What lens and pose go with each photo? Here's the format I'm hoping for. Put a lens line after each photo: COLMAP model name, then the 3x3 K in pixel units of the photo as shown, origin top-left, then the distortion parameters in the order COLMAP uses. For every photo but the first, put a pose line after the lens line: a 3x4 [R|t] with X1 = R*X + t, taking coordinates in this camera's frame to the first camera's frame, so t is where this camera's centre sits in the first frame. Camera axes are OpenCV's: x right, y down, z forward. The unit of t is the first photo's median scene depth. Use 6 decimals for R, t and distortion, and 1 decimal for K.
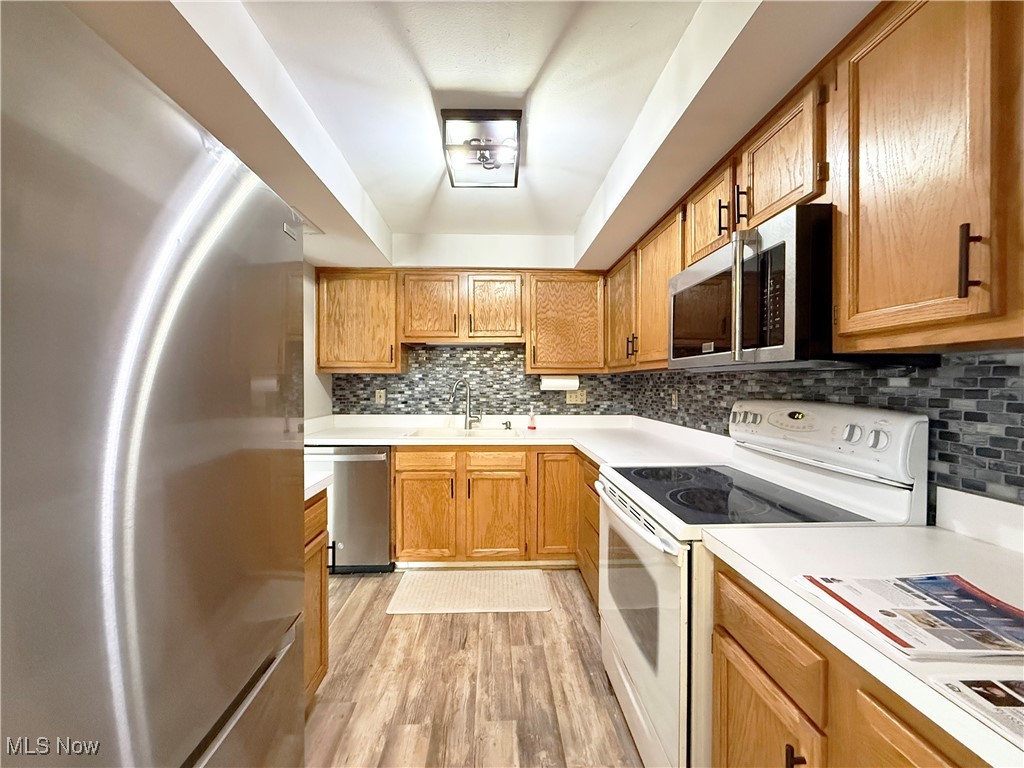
lens RADIAL K [[407.4, 0, 509.2], [0, 407.4, 385.0], [0, 0, 1]] dist [-0.000037, -0.000328]
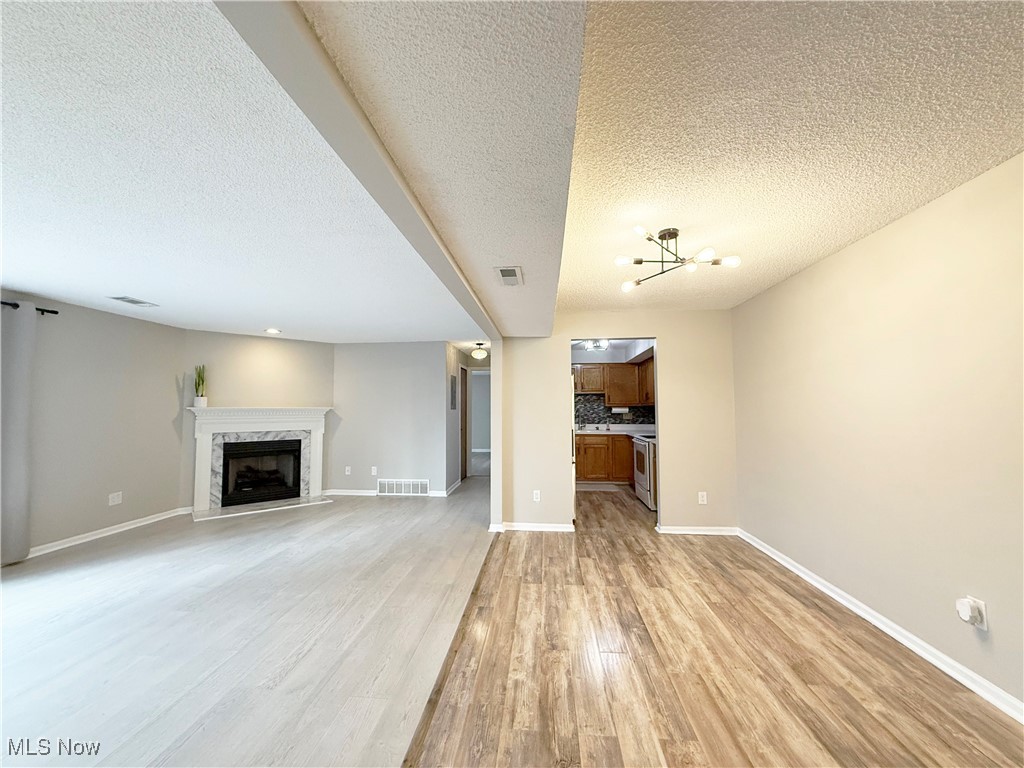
lens RADIAL K [[407.4, 0, 509.2], [0, 407.4, 385.0], [0, 0, 1]] dist [-0.000037, -0.000328]
pose [[0.991712, -0.012087, -0.127910, -0.206031], [0.003651, 0.997814, -0.065984, 0.003943], [0.128428, 0.064970, 0.989588, -1.405461]]
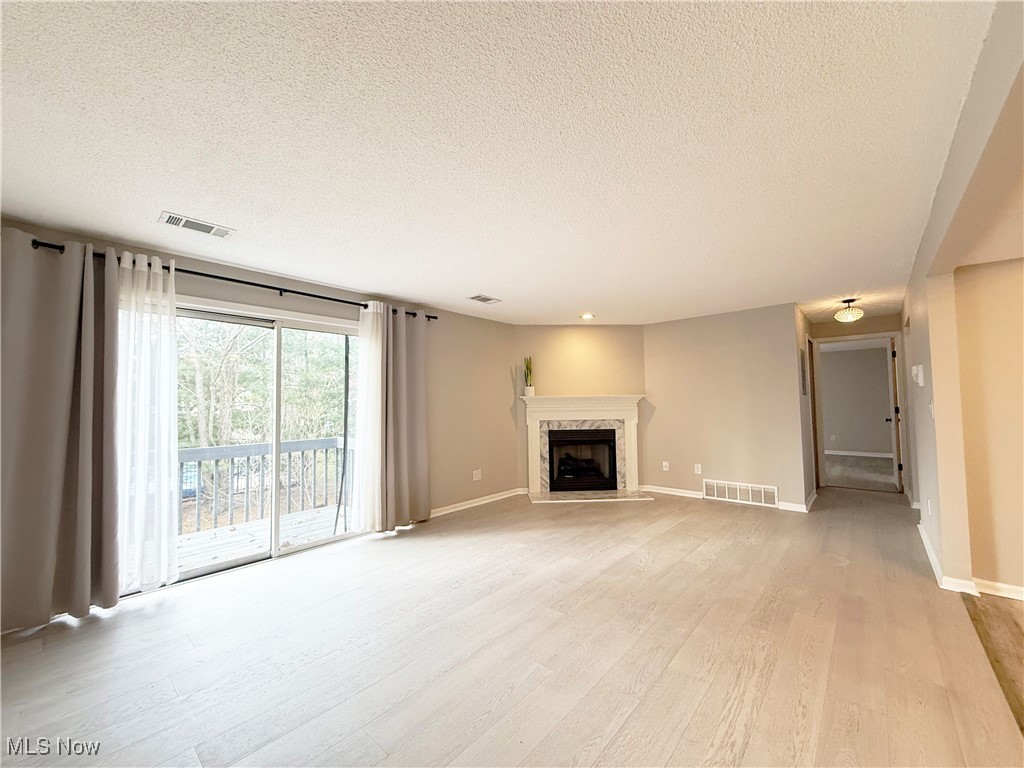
lens RADIAL K [[407.4, 0, 509.2], [0, 407.4, 385.0], [0, 0, 1]] dist [-0.000037, -0.000328]
pose [[0.720401, -0.042845, -0.692233, -0.501227], [0.008282, 0.998550, -0.053186, 0.025192], [0.693508, 0.032582, 0.719712, -1.259476]]
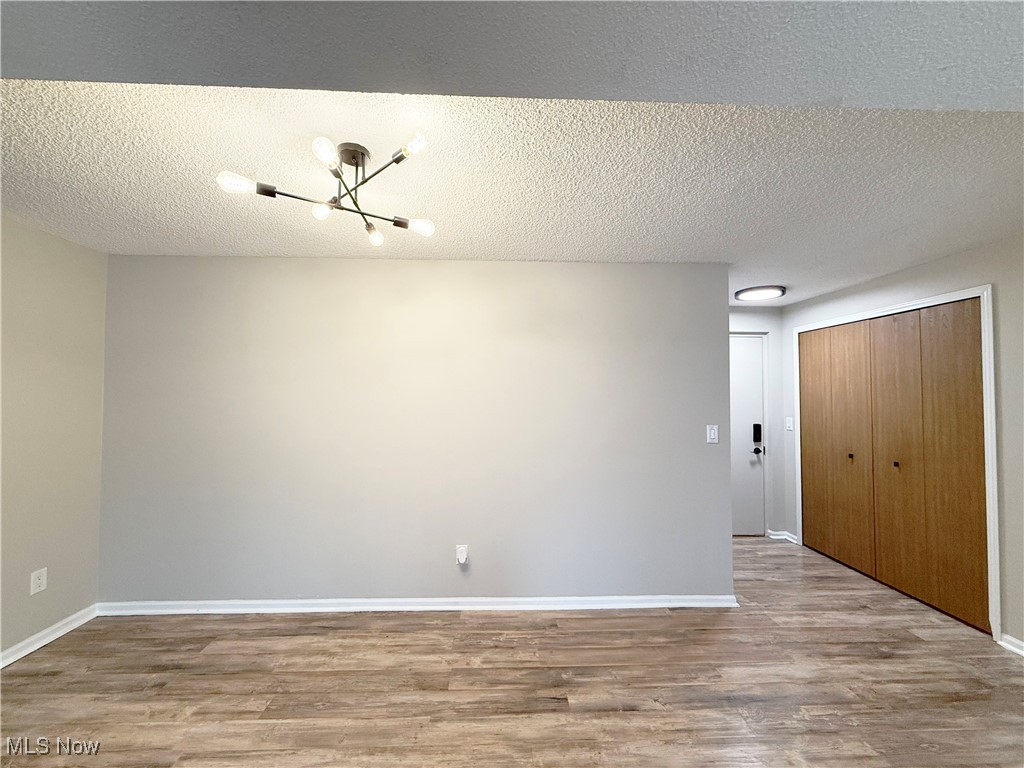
lens RADIAL K [[407.4, 0, 509.2], [0, 407.4, 385.0], [0, 0, 1]] dist [-0.000037, -0.000328]
pose [[0.003129, 0.027433, 0.999619, -0.488671], [0.003697, 0.999616, -0.027445, -0.038789], [-0.999988, 0.003781, 0.003027, -0.809542]]
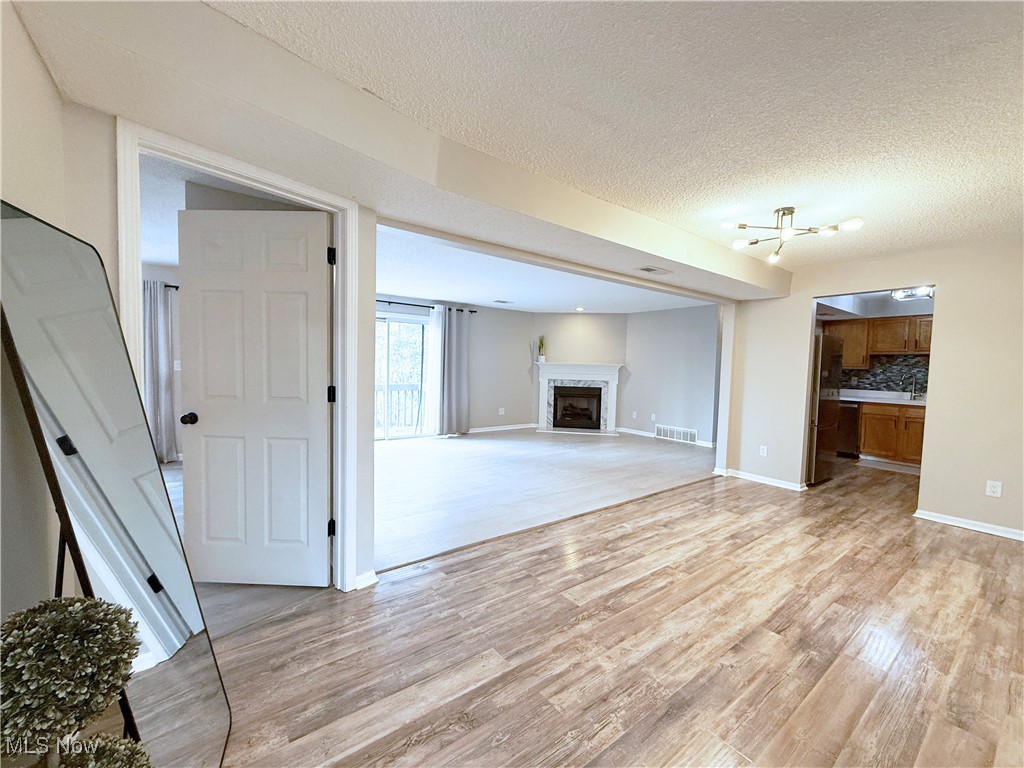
lens RADIAL K [[415.7, 0, 508.2], [0, 415.7, 386.0], [0, 0, 1]] dist [0.000052, -0.000209]
pose [[0.566717, 0.056168, -0.821996, 0.412287], [-0.031992, 0.998421, 0.046166, 0.016379], [0.823291, 0.000134, 0.567619, -1.606569]]
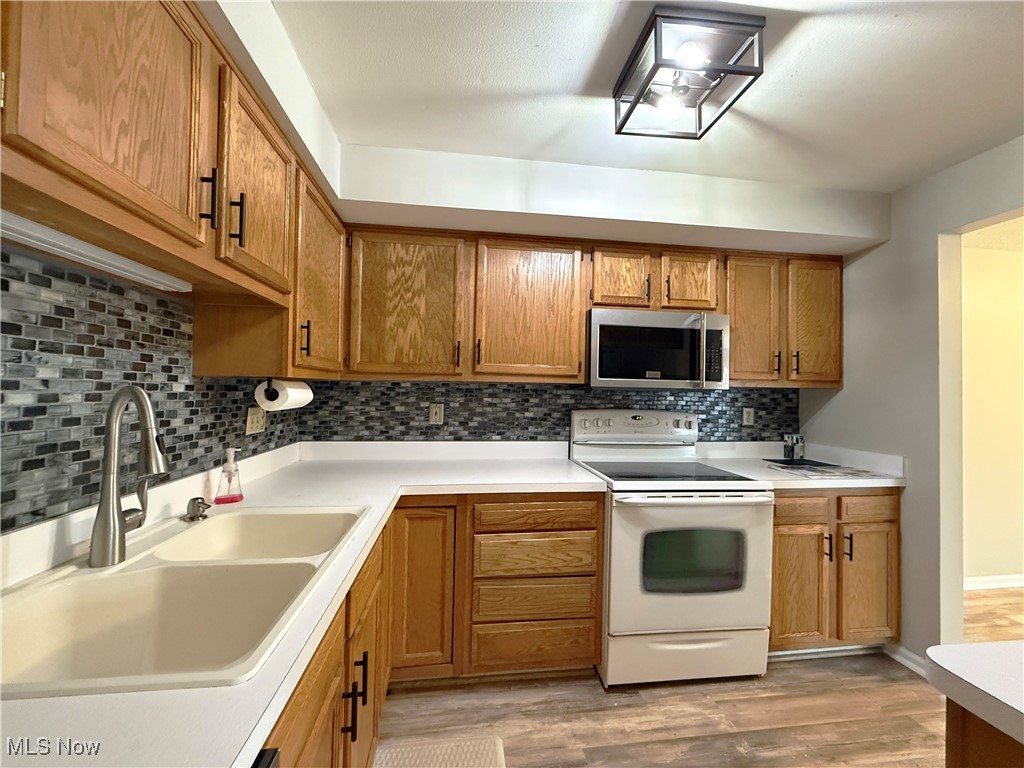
lens RADIAL K [[407.4, 0, 509.2], [0, 407.4, 385.0], [0, 0, 1]] dist [-0.000037, -0.000328]
pose [[-0.093215, 0.014505, 0.995540, -0.413299], [-0.010258, 0.999827, -0.015528, -0.012668], [-0.995593, -0.011659, -0.093050, 0.755182]]
